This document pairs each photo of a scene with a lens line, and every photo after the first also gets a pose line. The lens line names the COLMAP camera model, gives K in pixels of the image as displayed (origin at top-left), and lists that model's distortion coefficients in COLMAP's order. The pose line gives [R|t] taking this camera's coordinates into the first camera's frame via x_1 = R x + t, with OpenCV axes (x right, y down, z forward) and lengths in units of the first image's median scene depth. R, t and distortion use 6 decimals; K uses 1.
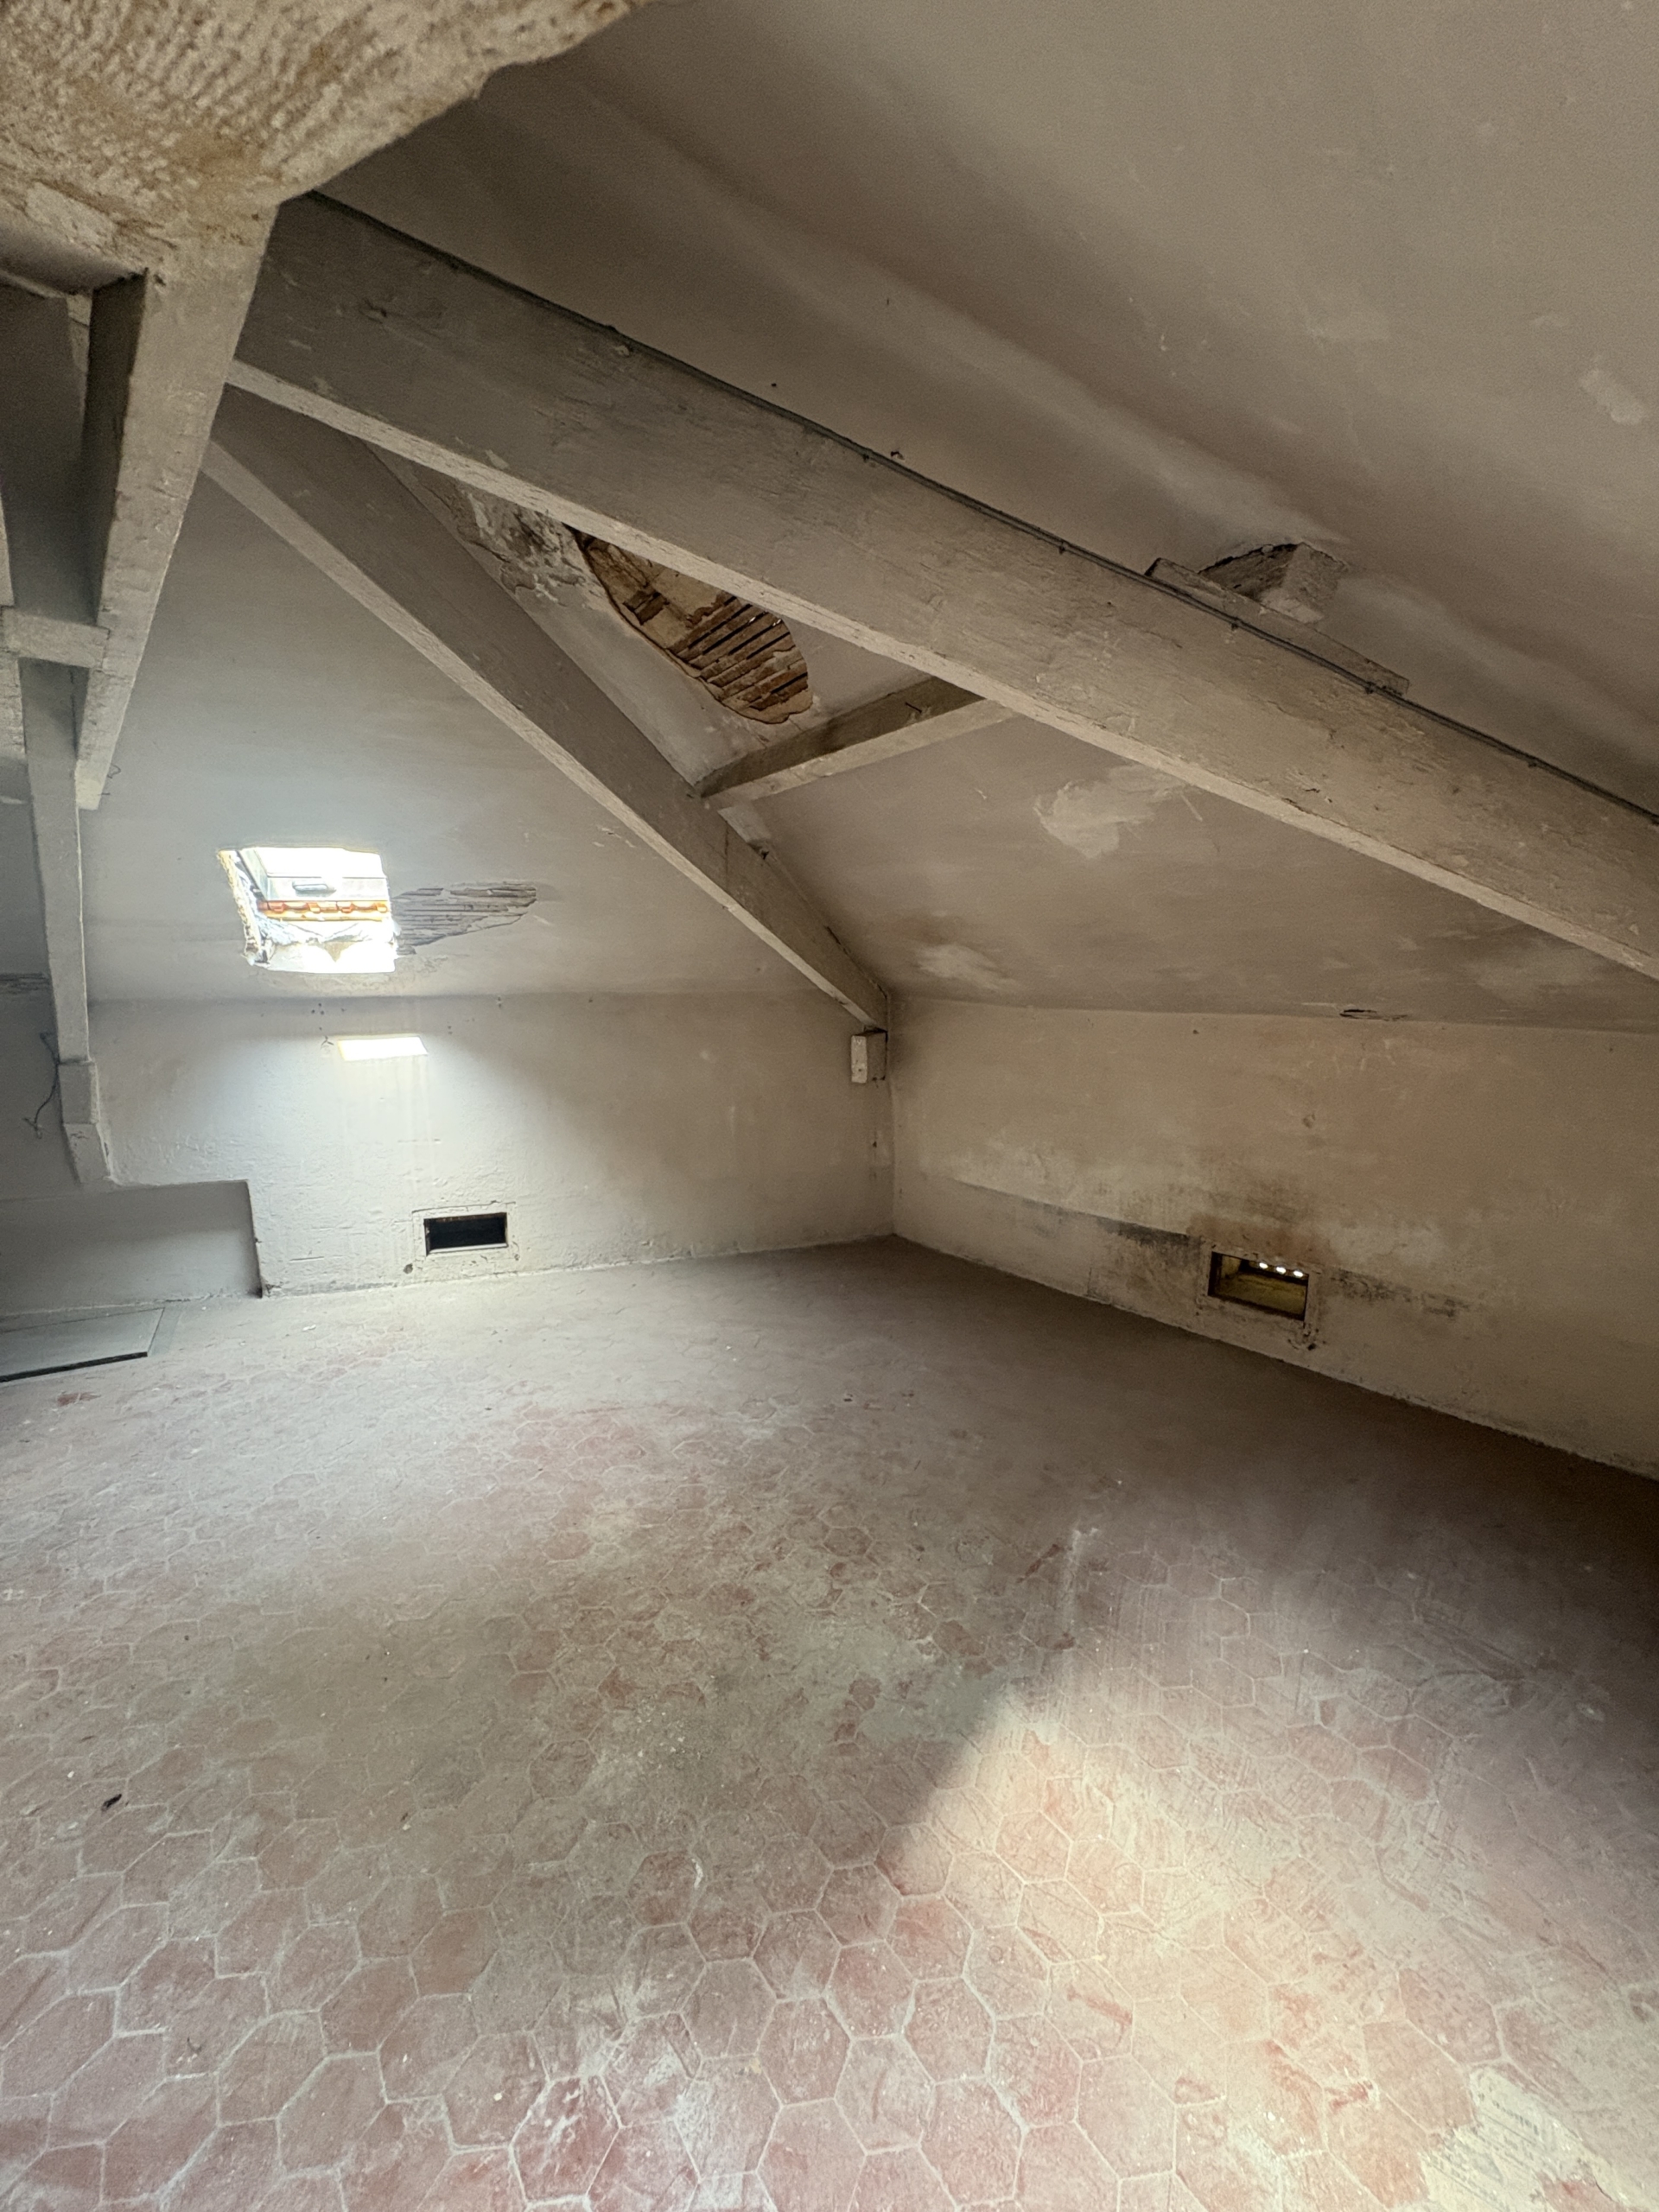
lens RADIAL K [[874.0, 0, 833.6], [0, 874.0, 1105.6], [0, 0, 1]] dist [-0.000770, -0.000096]
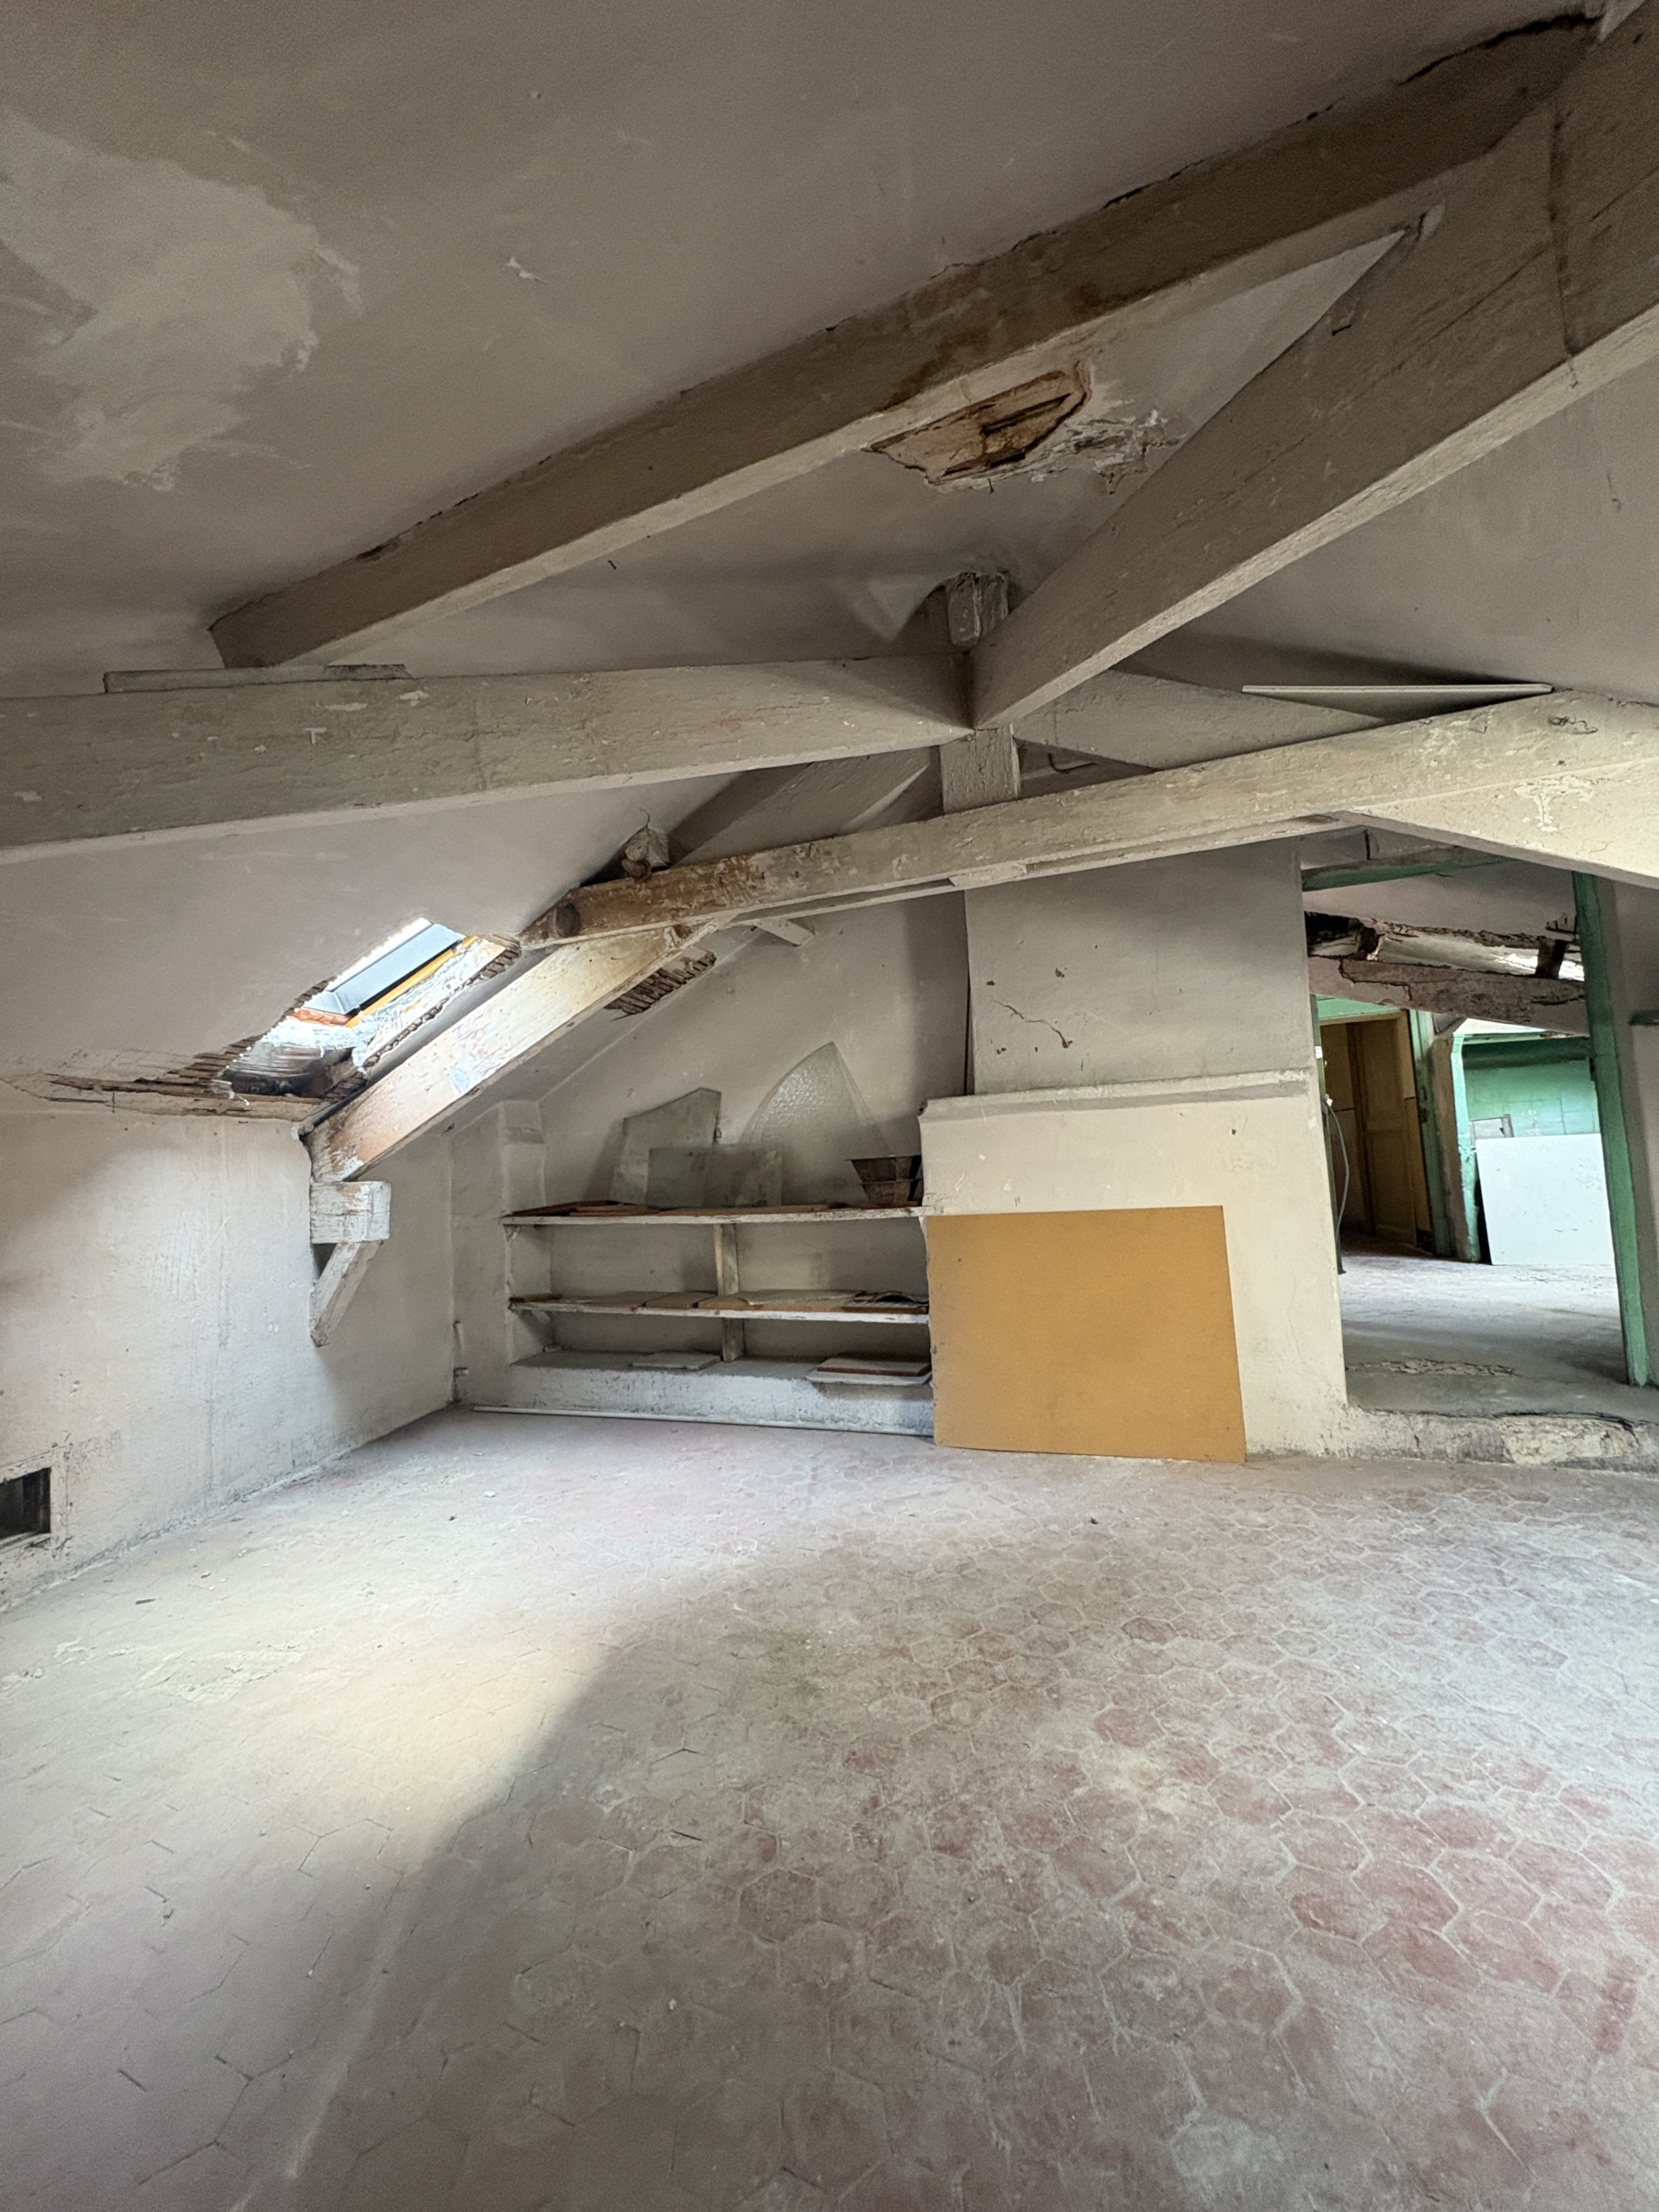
lens RADIAL K [[874.0, 0, 828.4], [0, 874.0, 1102.2], [0, 0, 1]] dist [-0.000770, -0.000096]
pose [[-0.891422, 0.012354, -0.453006, 0.200307], [-0.018953, 0.997737, 0.064505, -0.048189], [0.452778, 0.066087, -0.889171, 1.250348]]
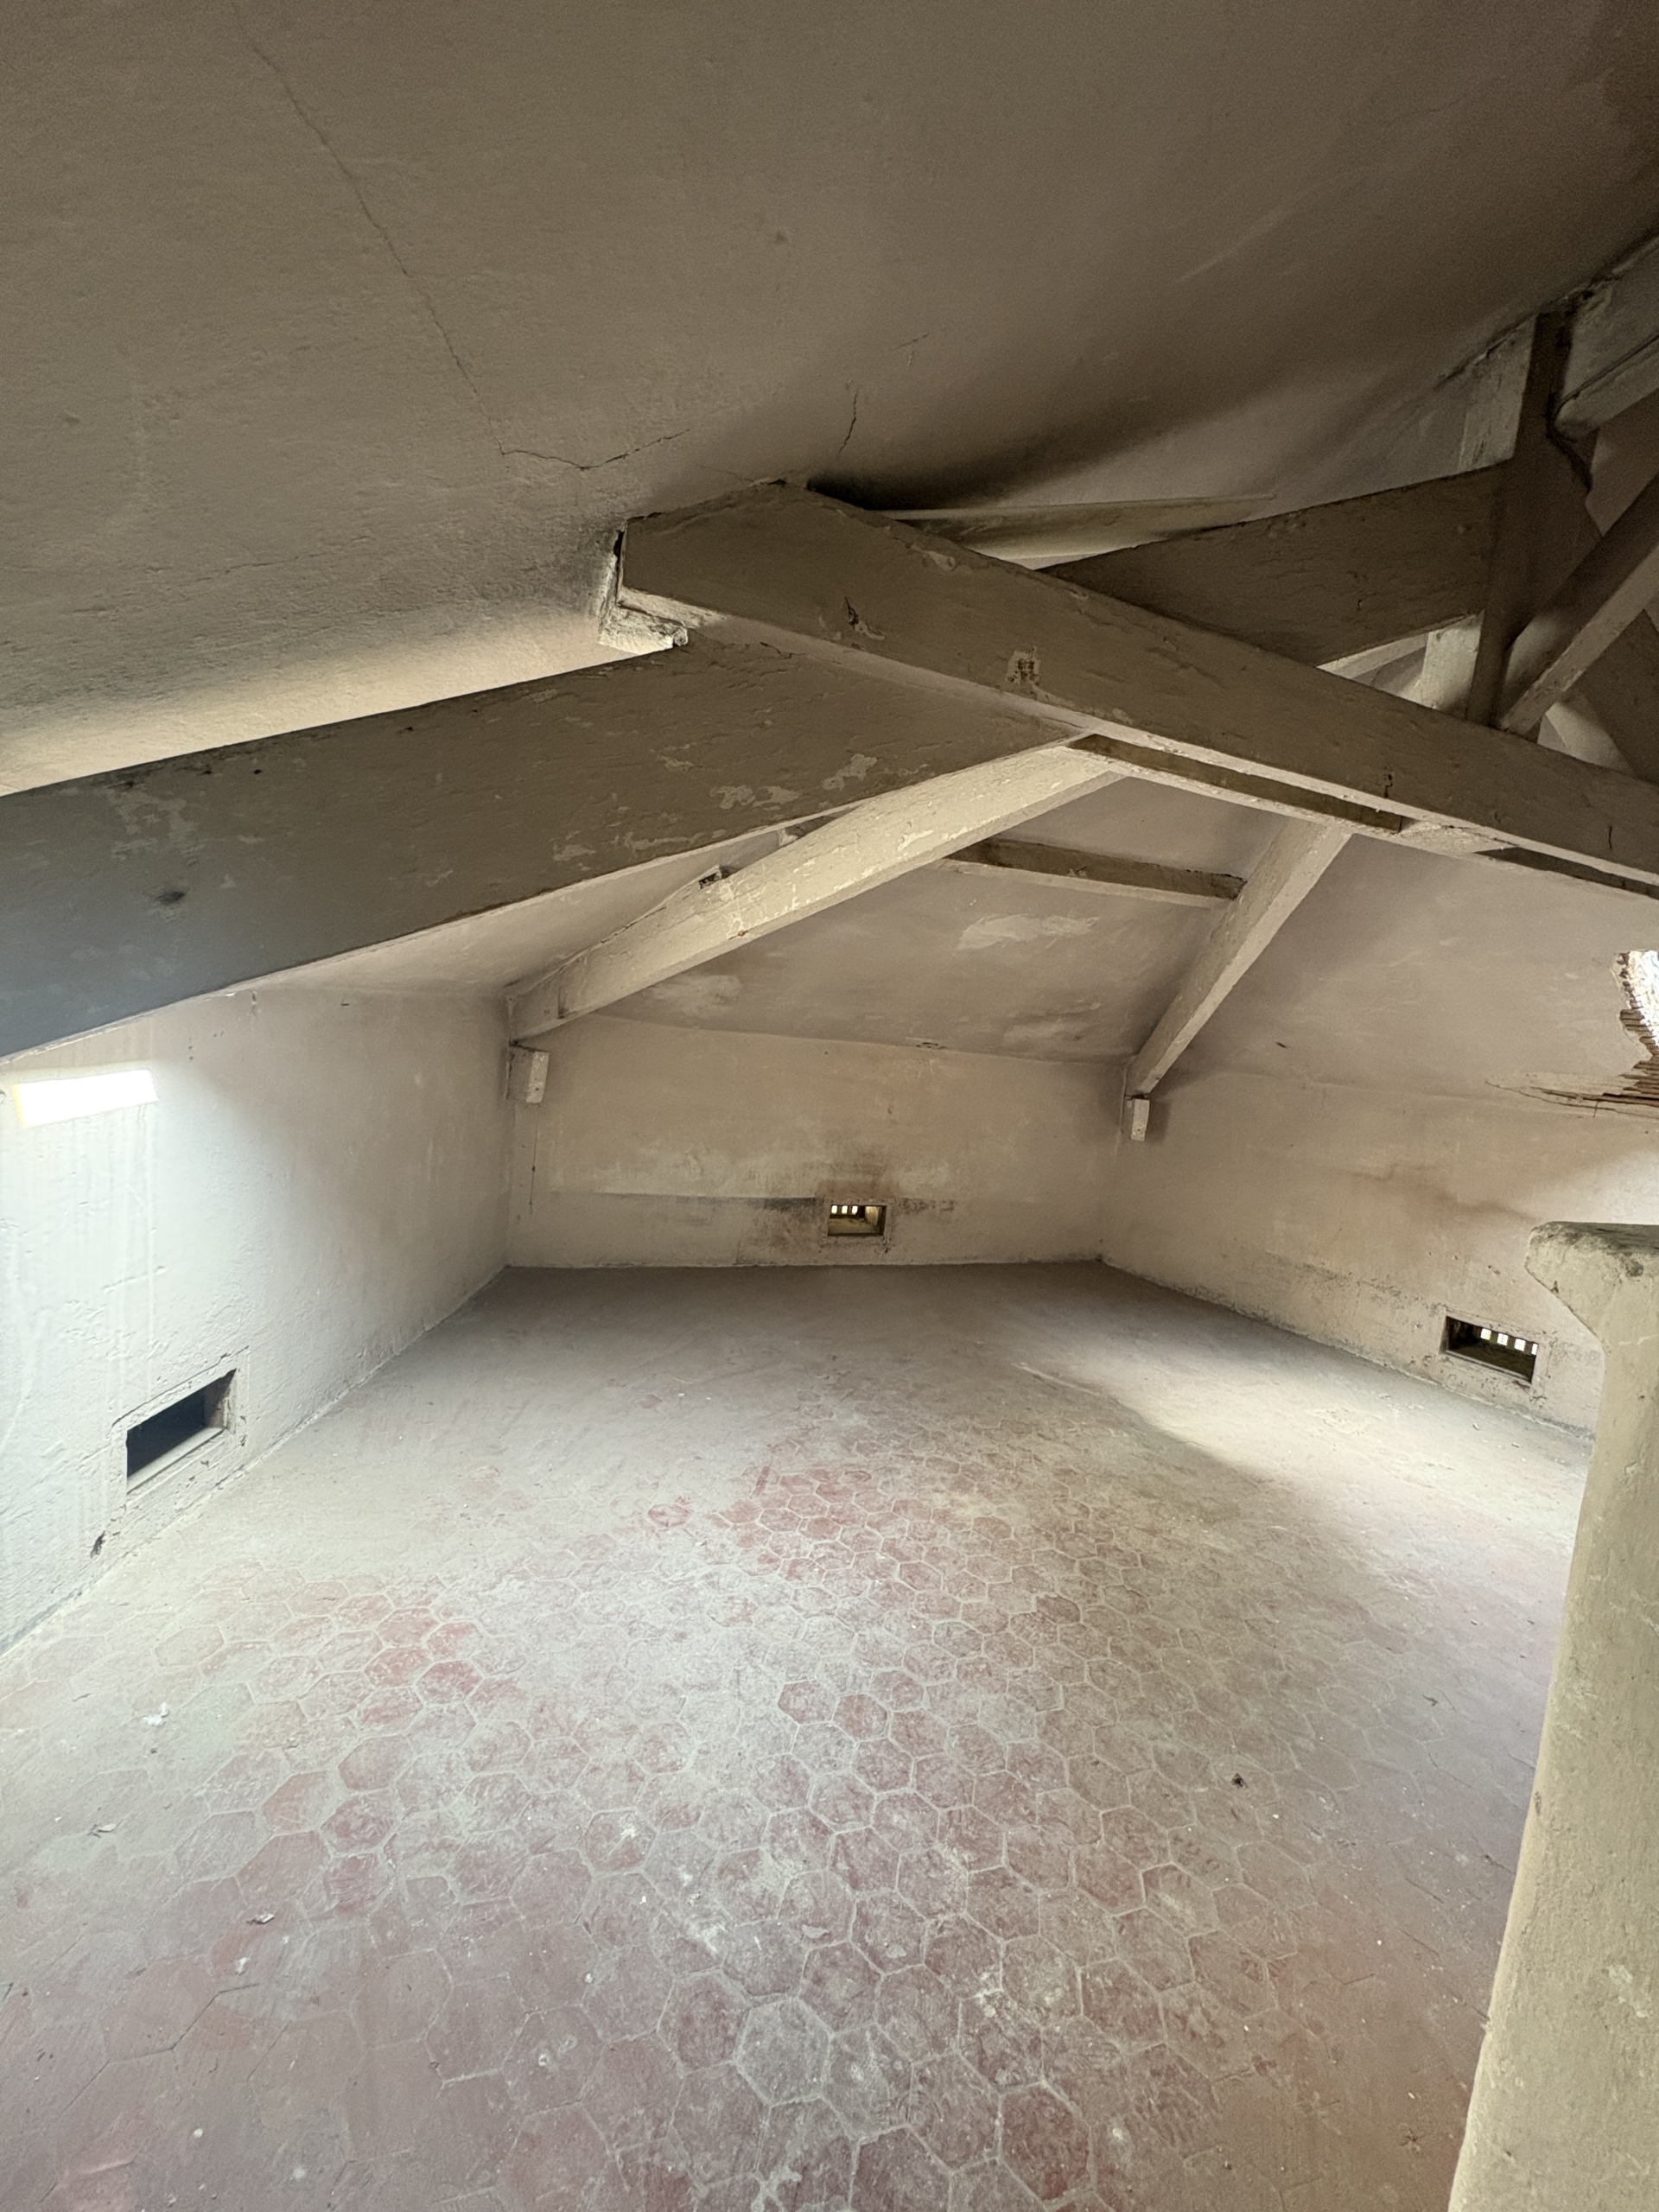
lens RADIAL K [[874.0, 0, 822.9], [0, 874.0, 1101.8], [0, 0, 1]] dist [-0.000770, -0.000096]
pose [[0.336979, -0.062147, 0.939459, -1.179979], [0.042471, 0.997807, 0.050772, -0.098810], [-0.940554, 0.022791, 0.338879, 0.673838]]
